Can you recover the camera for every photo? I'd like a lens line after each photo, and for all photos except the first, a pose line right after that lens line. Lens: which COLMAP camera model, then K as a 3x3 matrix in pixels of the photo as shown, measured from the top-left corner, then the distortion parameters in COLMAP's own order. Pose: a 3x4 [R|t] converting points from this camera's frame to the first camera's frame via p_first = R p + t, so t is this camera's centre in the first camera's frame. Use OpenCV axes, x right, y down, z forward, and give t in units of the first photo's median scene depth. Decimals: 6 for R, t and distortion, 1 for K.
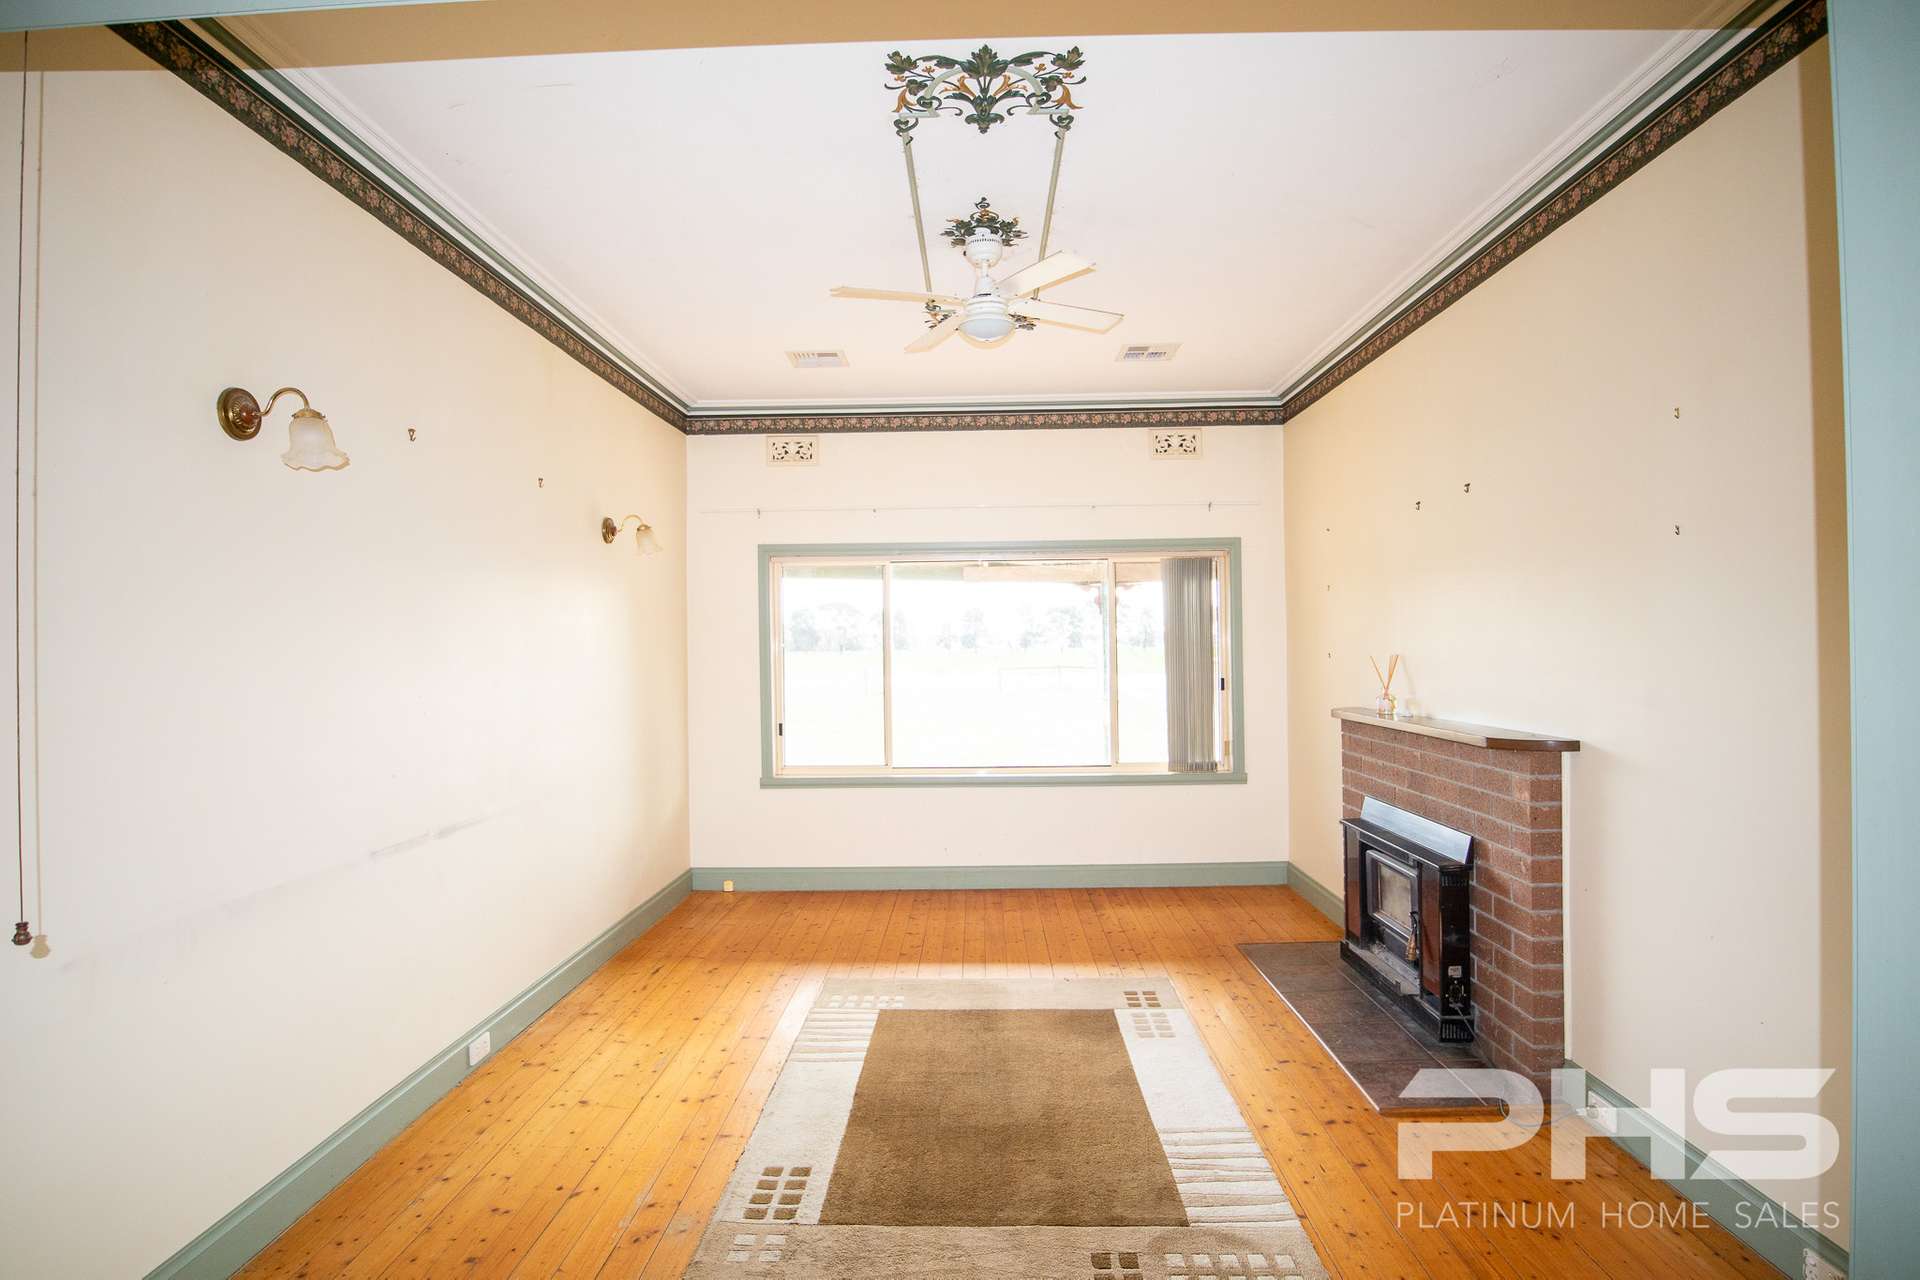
lens RADIAL K [[966.3, 0, 961.8], [0, 966.3, 644.2], [0, 0, 1]] dist [-0.038558, 0.010363]
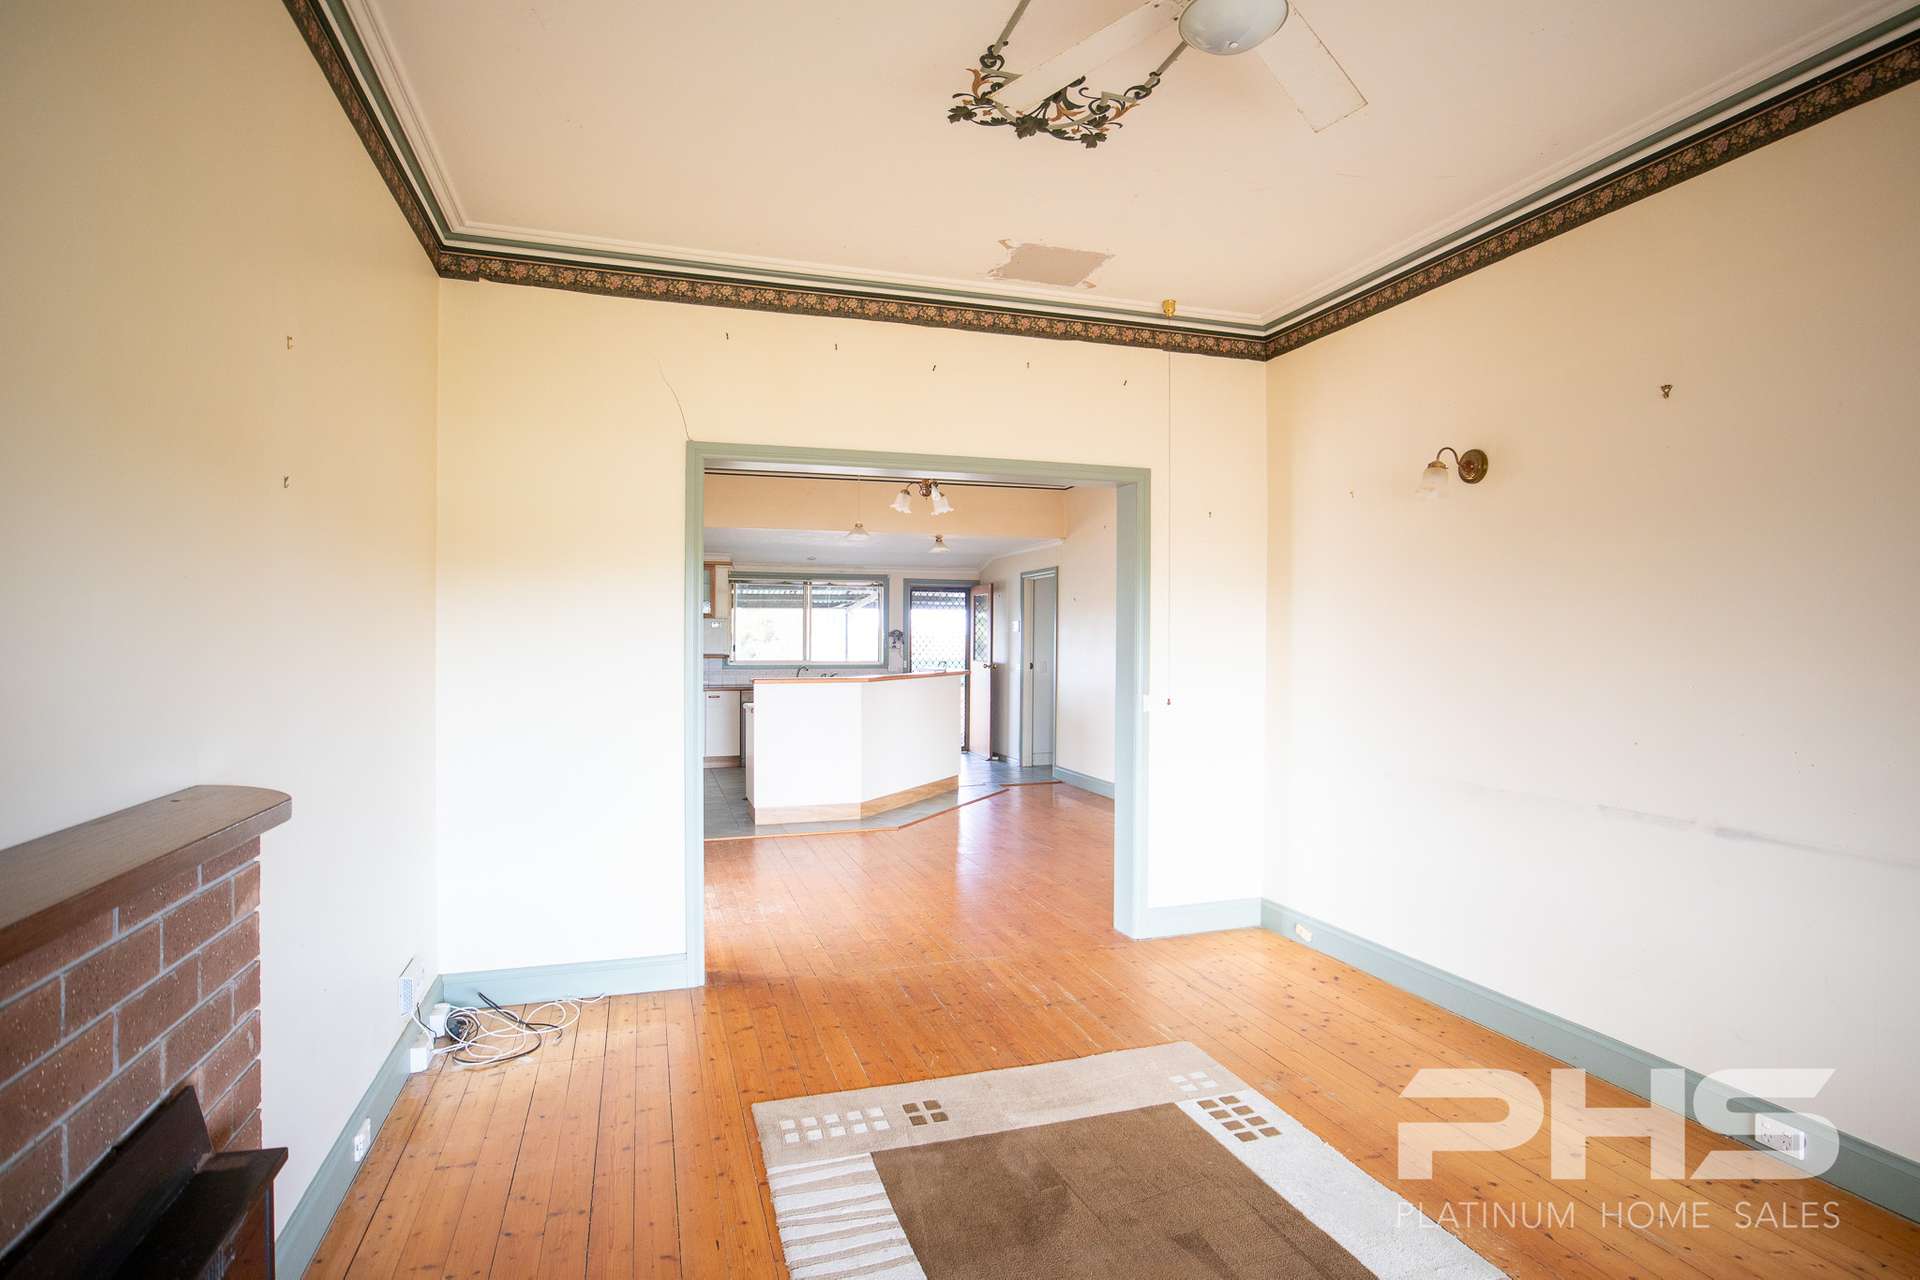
lens RADIAL K [[966.3, 0, 957.4], [0, 966.3, 638.0], [0, 0, 1]] dist [-0.038558, 0.010363]
pose [[-0.946115, 0.008187, -0.323727, 0.479792], [0.011407, 0.999903, -0.008052, 0.032142], [0.323629, -0.011311, -0.946116, 2.012939]]
